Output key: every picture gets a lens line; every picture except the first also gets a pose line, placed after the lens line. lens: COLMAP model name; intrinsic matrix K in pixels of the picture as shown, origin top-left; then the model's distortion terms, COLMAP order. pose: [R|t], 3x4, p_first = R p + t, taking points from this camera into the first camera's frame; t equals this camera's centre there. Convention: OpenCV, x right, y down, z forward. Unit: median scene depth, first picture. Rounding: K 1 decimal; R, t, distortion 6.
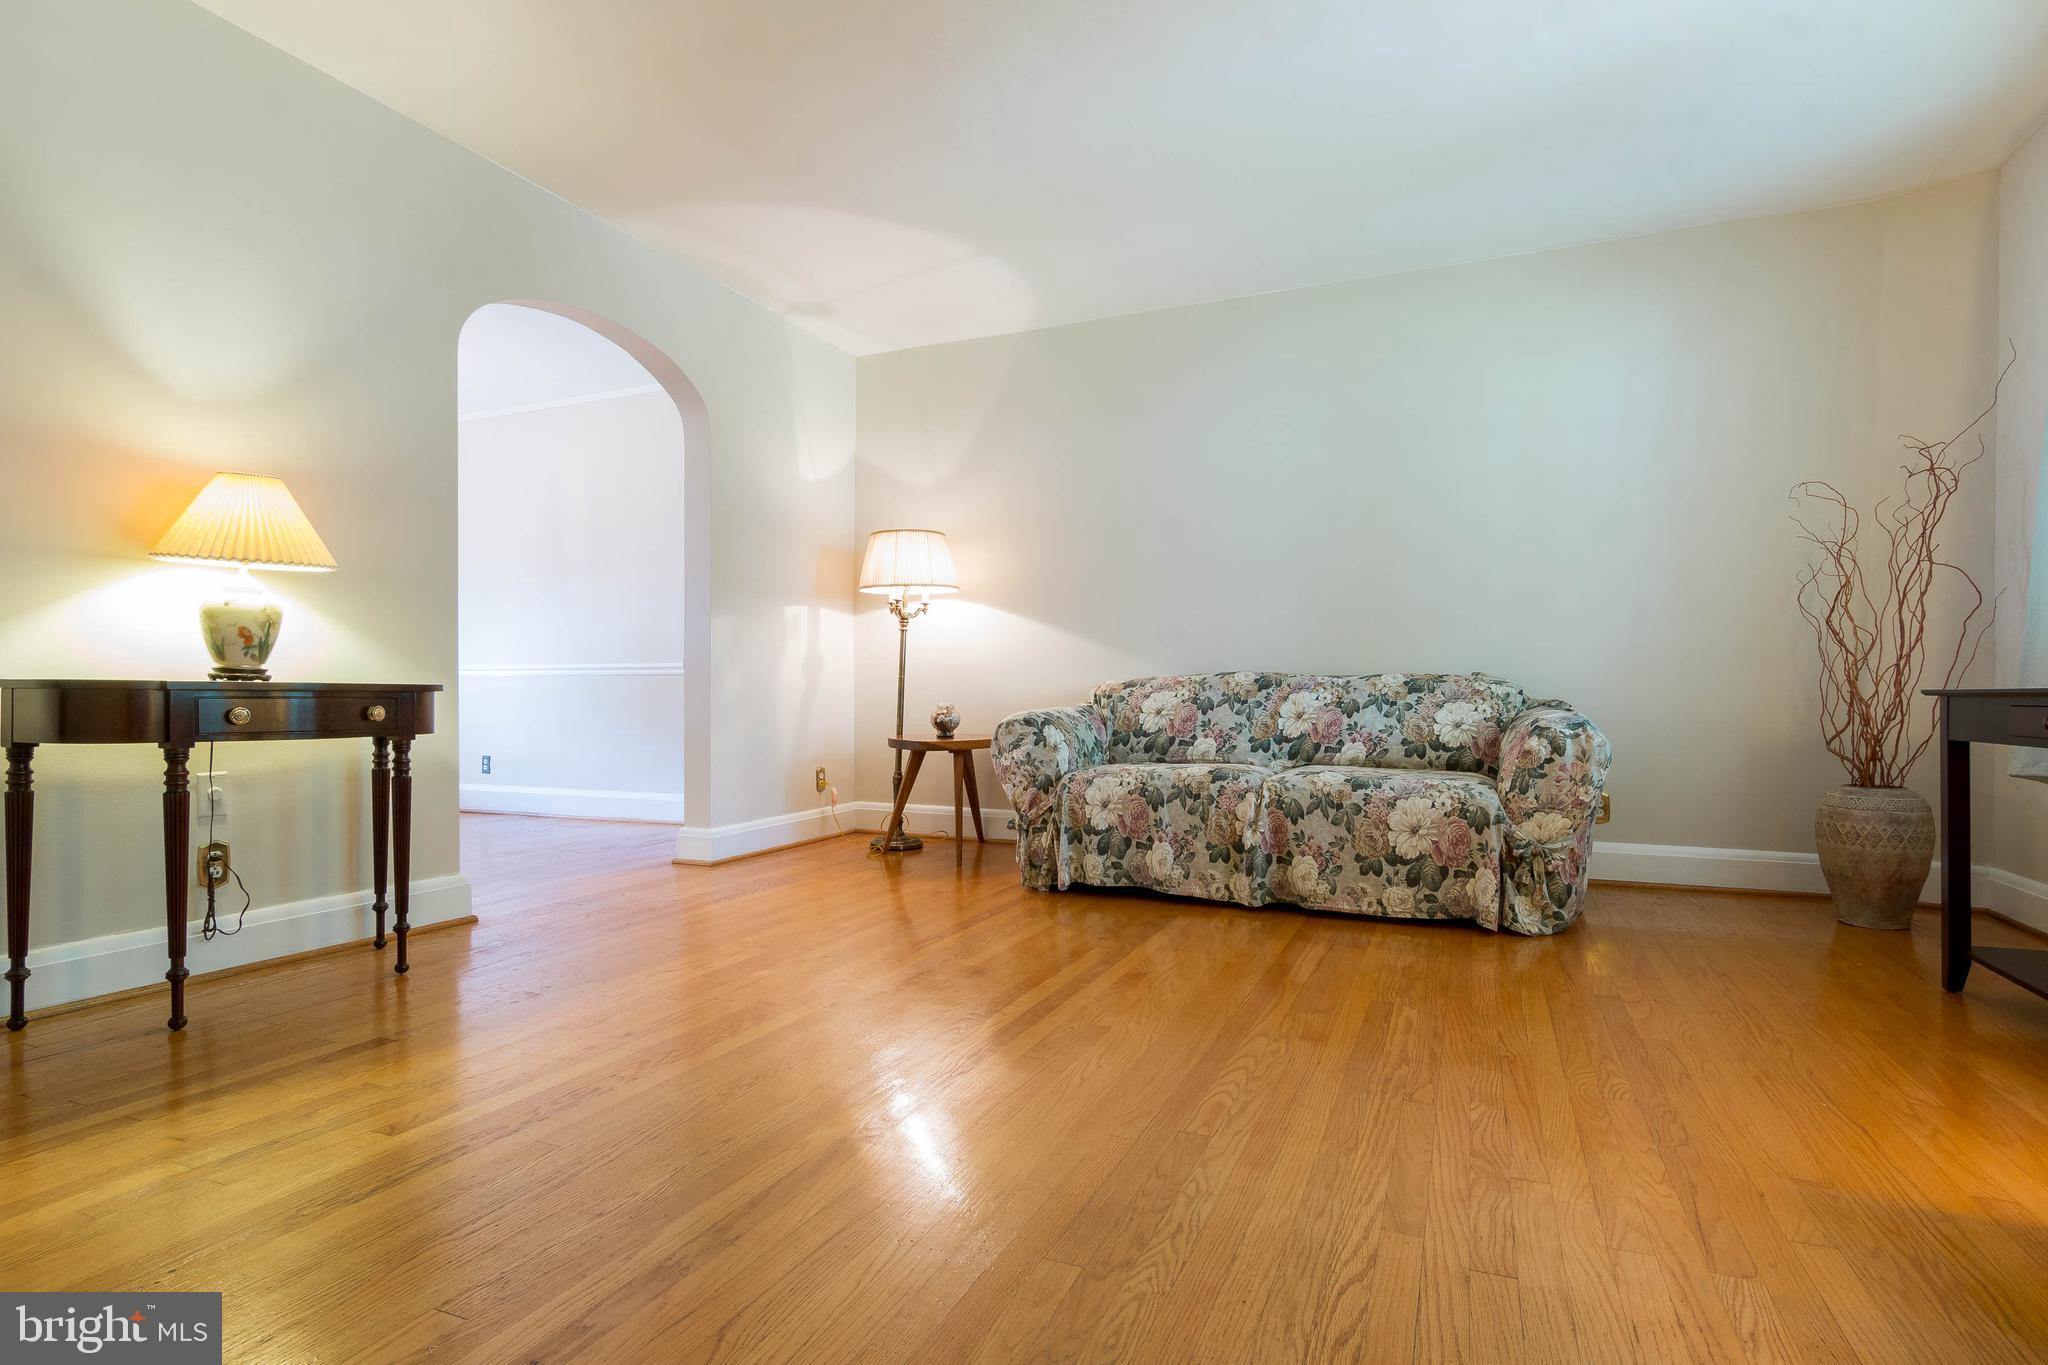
lens RADIAL K [[1034.3, 0, 1024.0], [0, 1034.3, 682.5], [0, 0, 1]] dist [0.001638, -0.000172]
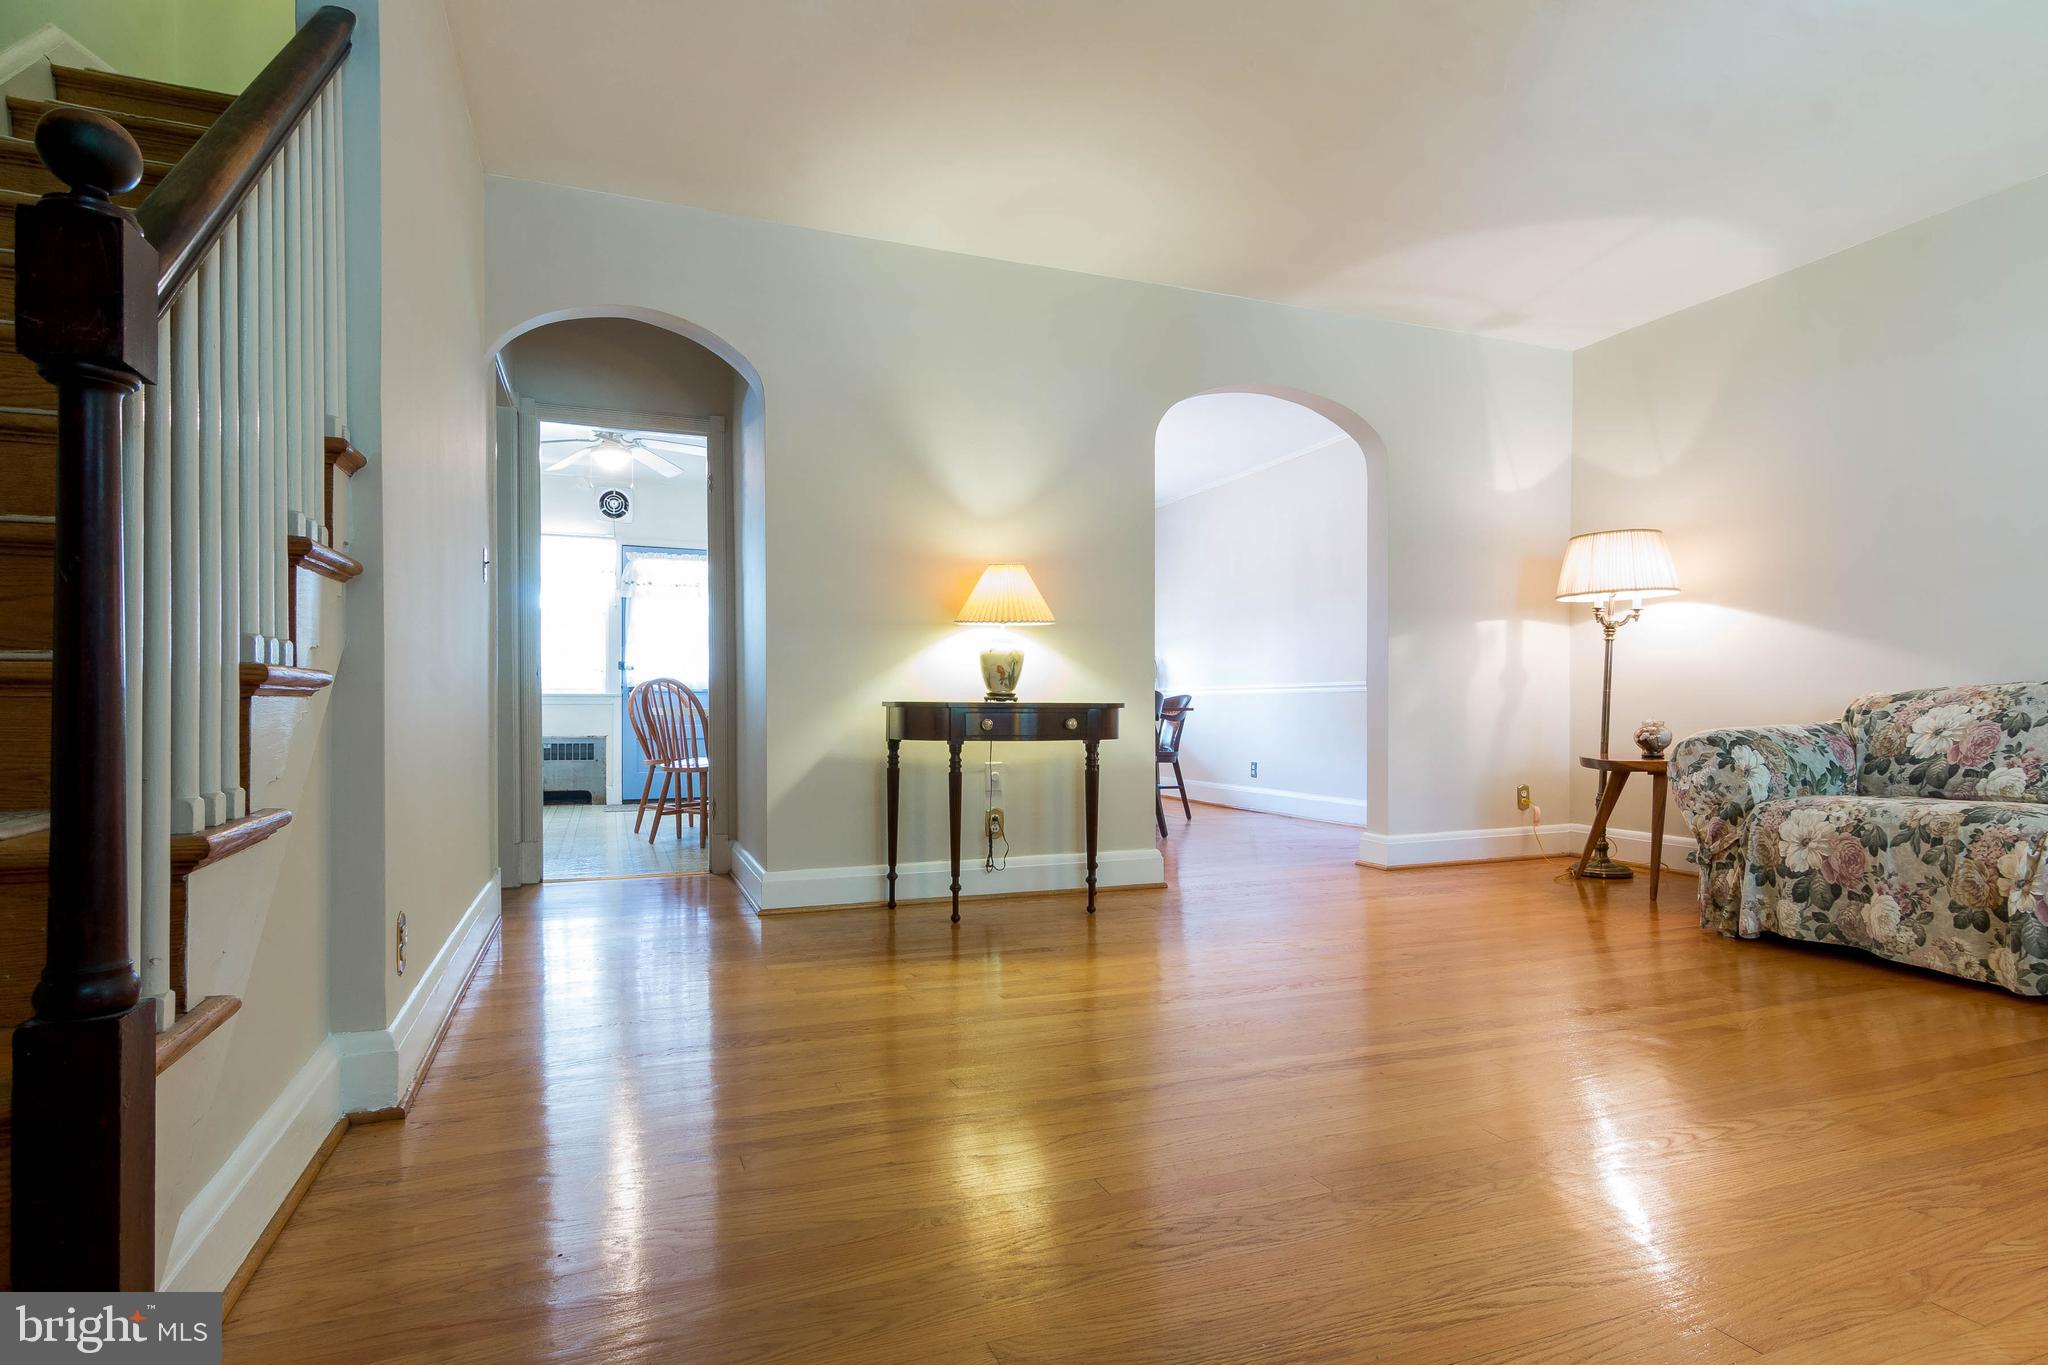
lens RADIAL K [[1034.3, 0, 1024.0], [0, 1034.3, 682.5], [0, 0, 1]] dist [0.001638, -0.000172]
pose [[0.716870, -0.019011, -0.696948, 0.204966], [0.009041, 0.999798, -0.017972, -0.001082], [0.697149, 0.006582, 0.716897, -0.034344]]
